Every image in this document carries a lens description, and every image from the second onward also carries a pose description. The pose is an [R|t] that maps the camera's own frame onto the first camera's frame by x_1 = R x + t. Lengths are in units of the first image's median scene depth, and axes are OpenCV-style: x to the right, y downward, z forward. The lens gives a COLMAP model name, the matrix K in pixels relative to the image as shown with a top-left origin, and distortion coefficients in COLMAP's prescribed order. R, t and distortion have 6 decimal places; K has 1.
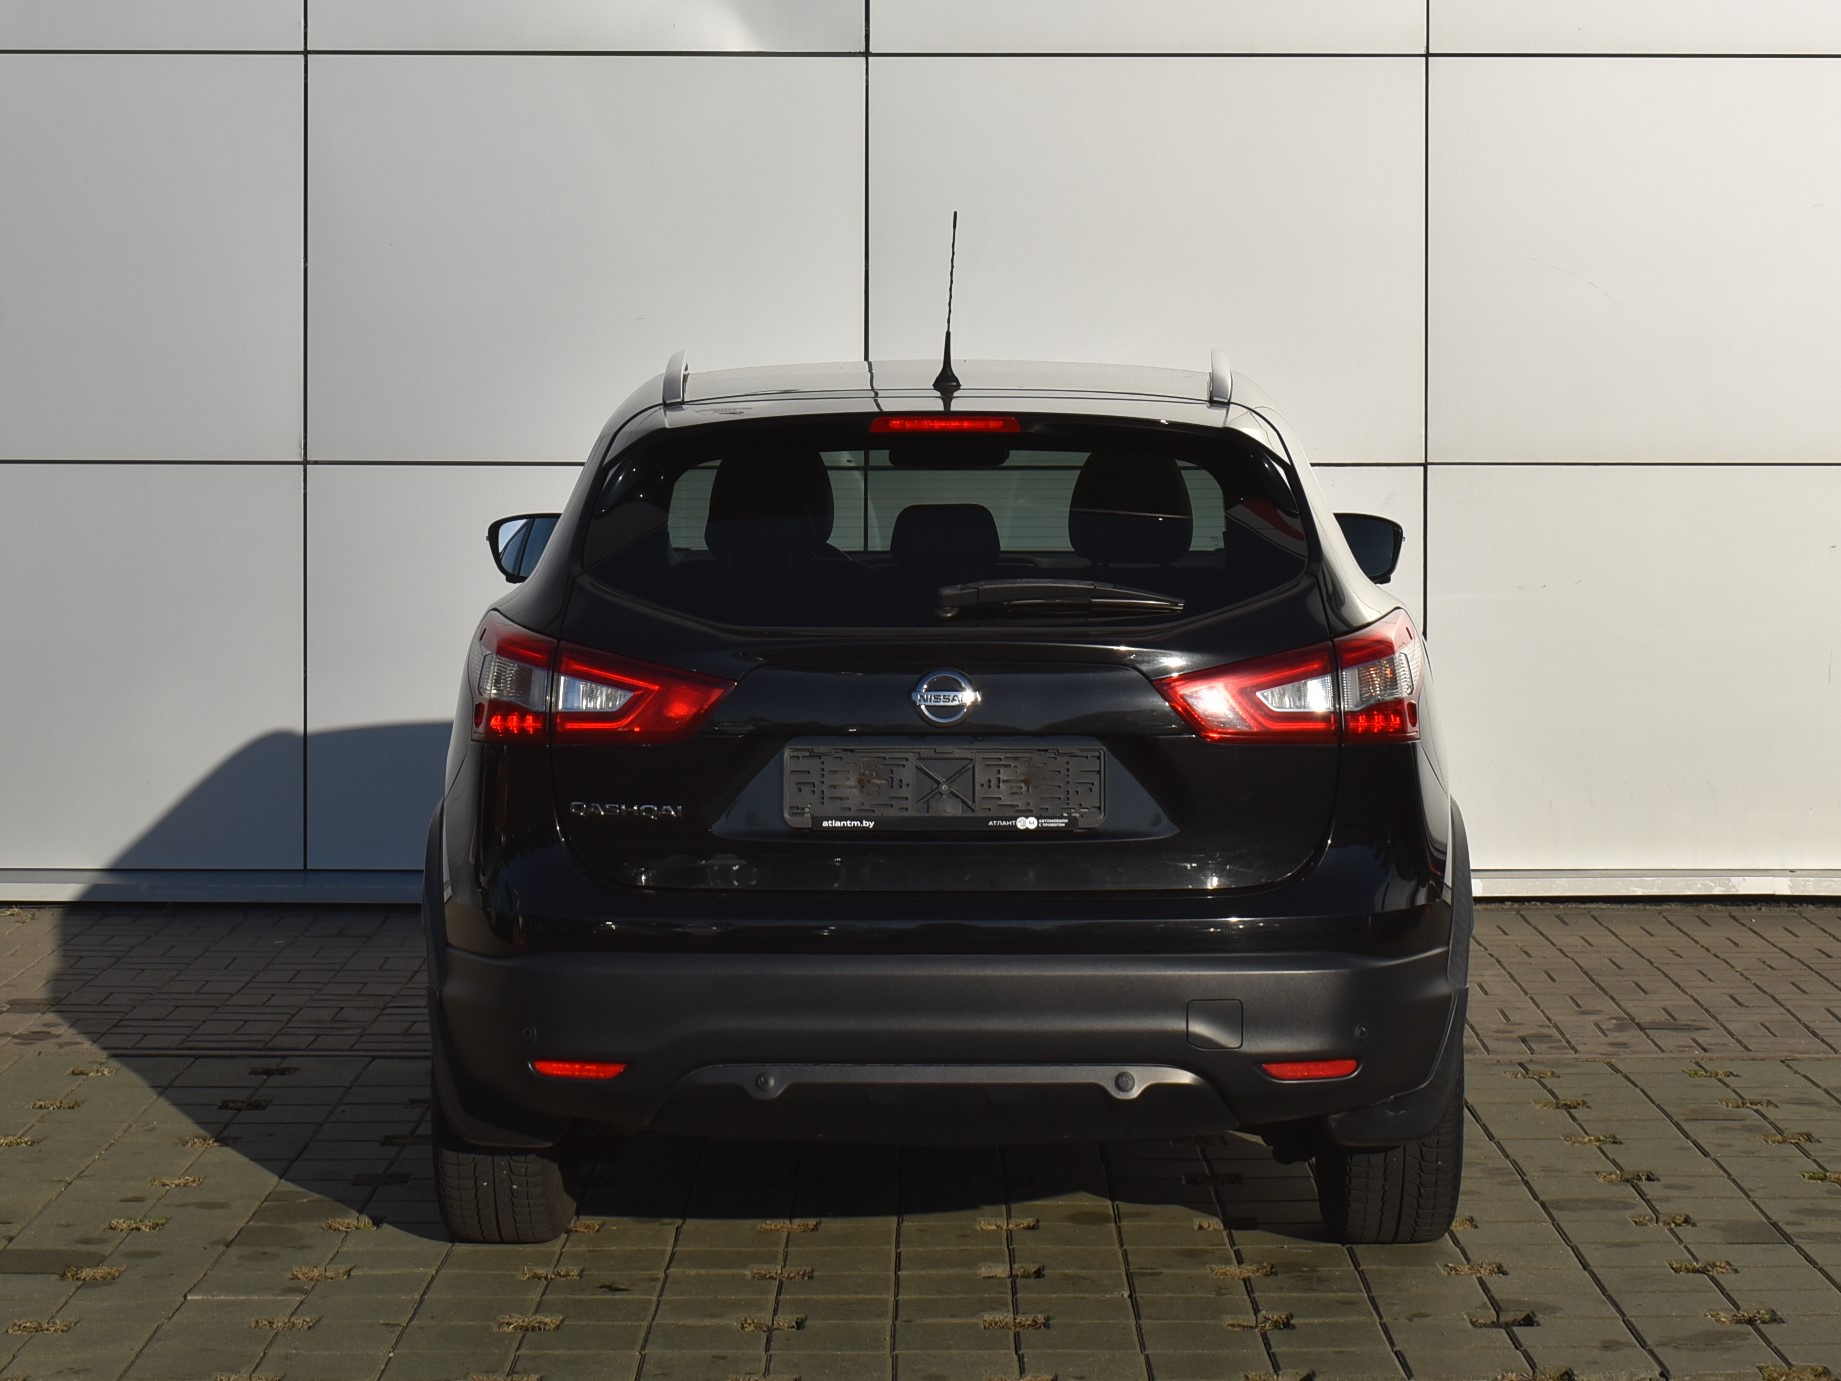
lens RADIAL K [[2584.3, 0, 917.5], [0, 2584.3, 687.9], [0, 0, 1]] dist [-0.002534, 0.000000]
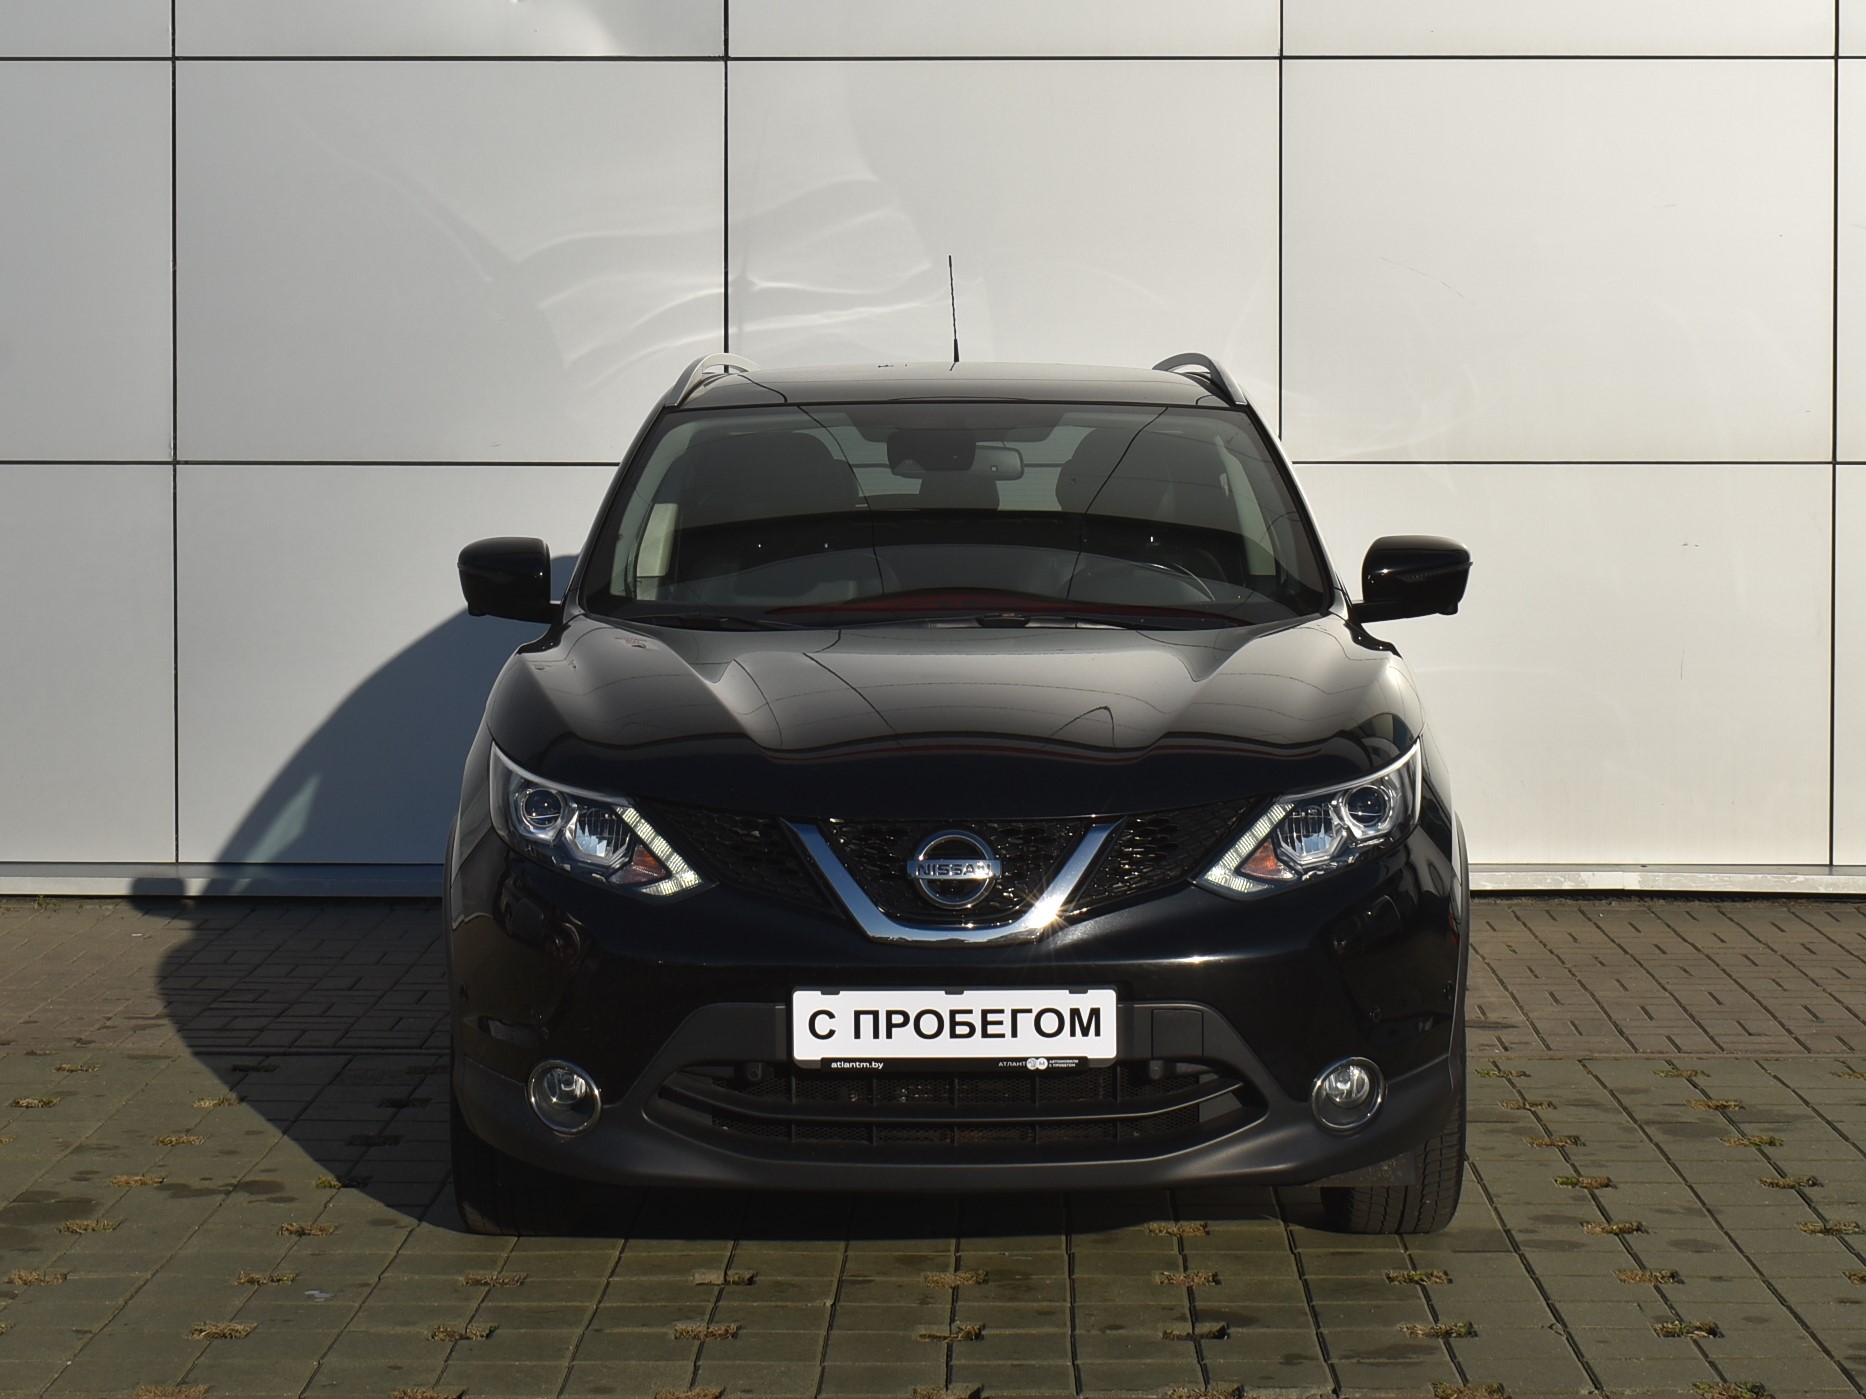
lens RADIAL K [[2504.4, 0, 911.9], [0, 2504.4, 679.7], [0, 0, 1]] dist [-0.002660, 0.000000]
pose [[0.999873, 0.000107, -0.015914, 0.103821], [-0.000064, 0.999996, 0.002740, -0.006661], [0.015914, -0.002738, 0.999870, 0.028950]]
